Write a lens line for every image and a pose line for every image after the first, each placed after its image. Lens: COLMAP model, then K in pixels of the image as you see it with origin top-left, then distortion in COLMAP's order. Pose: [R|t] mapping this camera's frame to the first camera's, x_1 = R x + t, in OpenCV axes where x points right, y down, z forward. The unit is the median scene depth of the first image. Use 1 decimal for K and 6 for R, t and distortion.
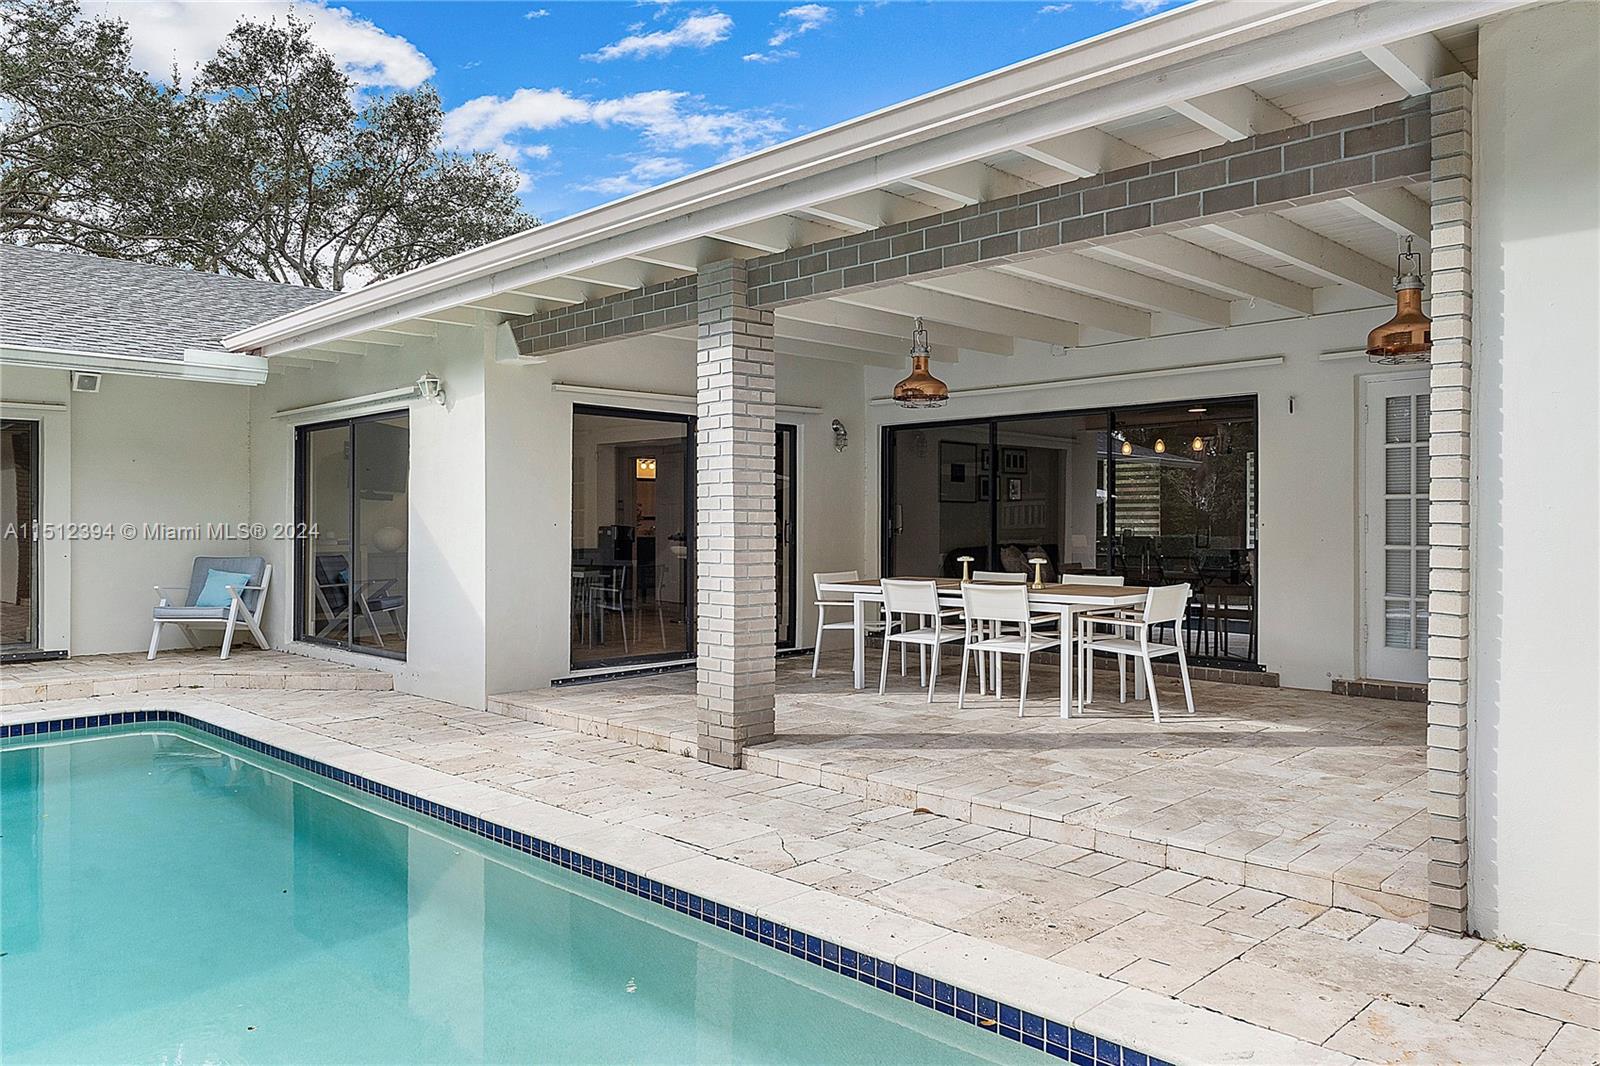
lens RADIAL K [[1139.4, 0, 803.7], [0, 1139.4, 532.1], [0, 0, 1]] dist [0.002626, -0.000261]
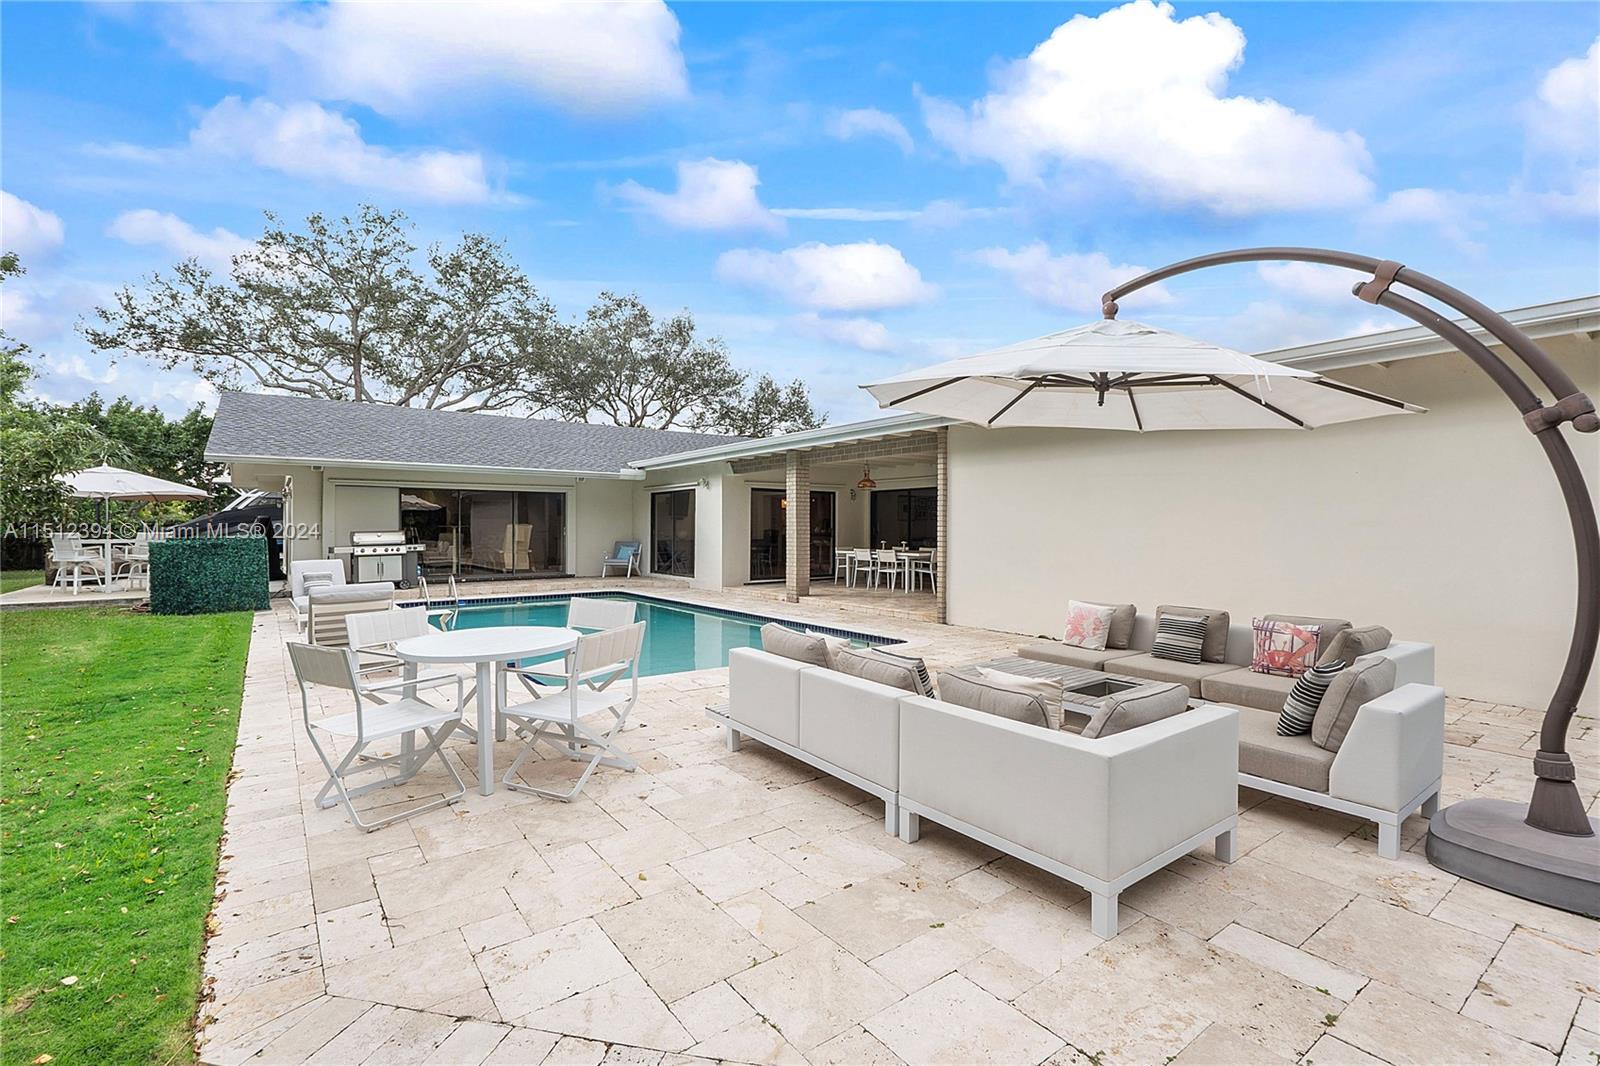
lens RADIAL K [[726.9, 0, 797.5], [0, 726.9, 533.1], [0, 0, 1]] dist [-0.000373, -0.000003]
pose [[0.988827, 0.003137, -0.149035, 0.163138], [-0.003257, 0.999995, -0.000557, 0.001781], [0.149033, 0.001036, 0.988832, -0.694611]]
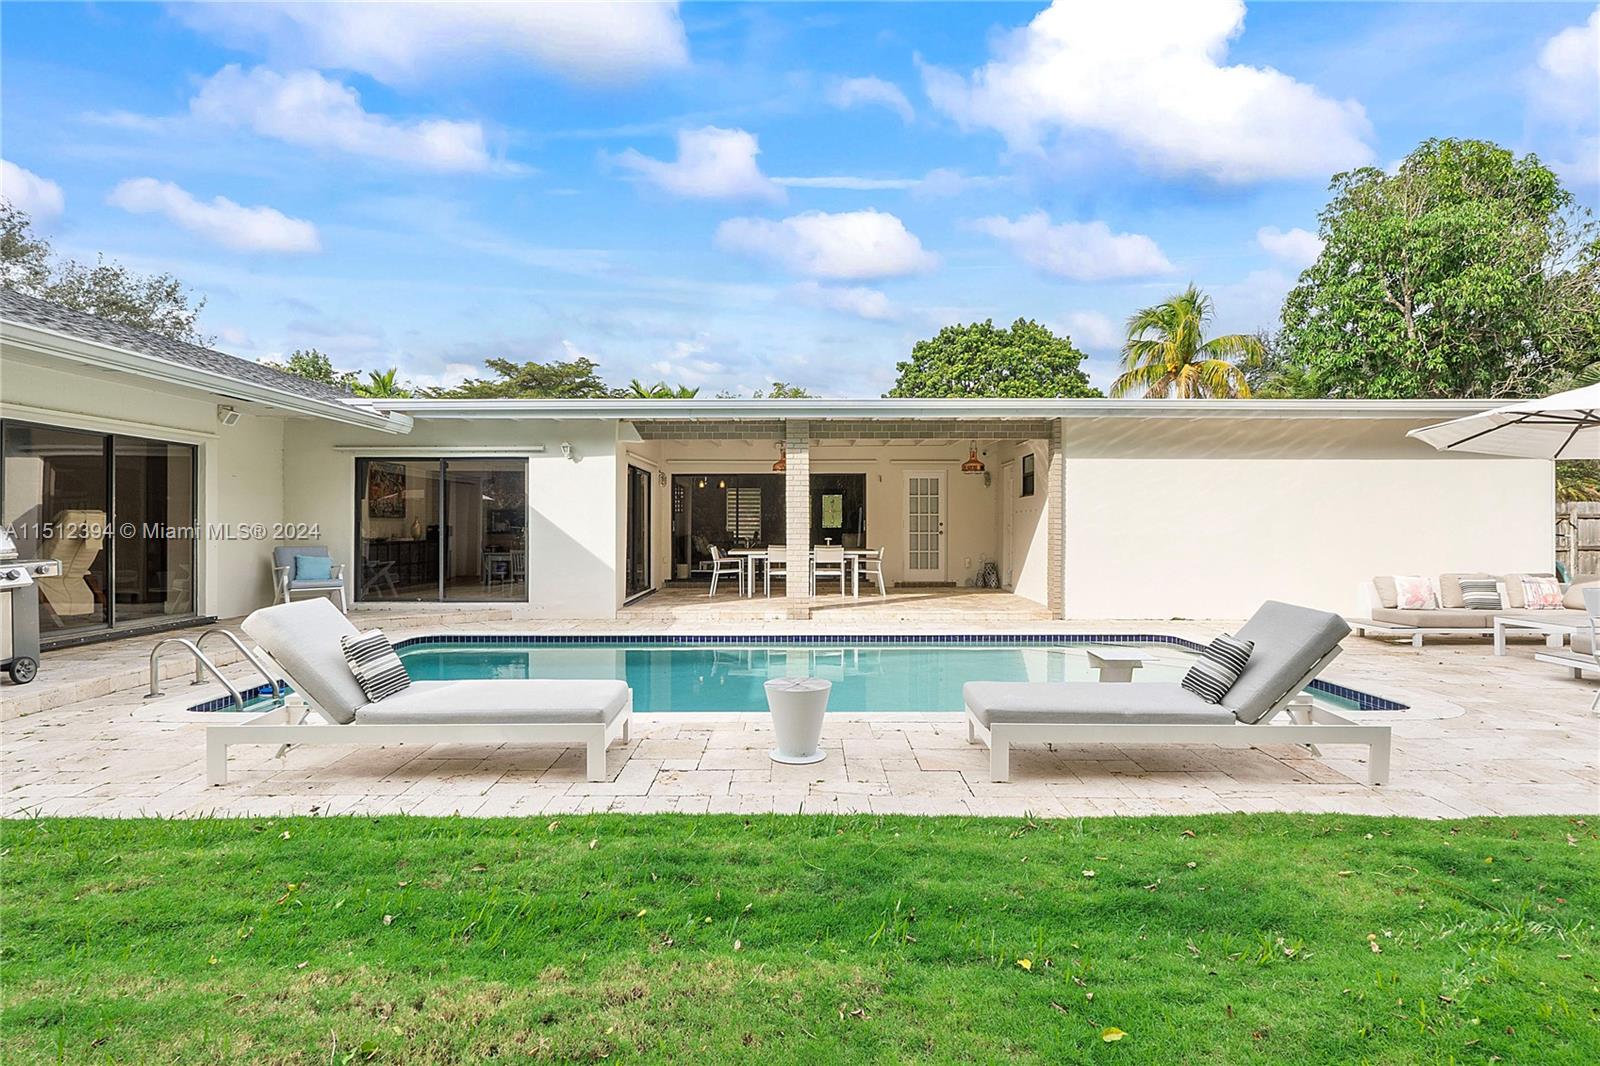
lens RADIAL K [[908.3, 0, 799.3], [0, 908.3, 528.9], [0, 0, 1]] dist [0.000411, 0.000027]
pose [[0.694239, -0.003607, 0.719735, -0.983530], [0.000629, 0.999990, 0.004405, -0.004557], [-0.719744, -0.002605, 0.694235, -0.262711]]
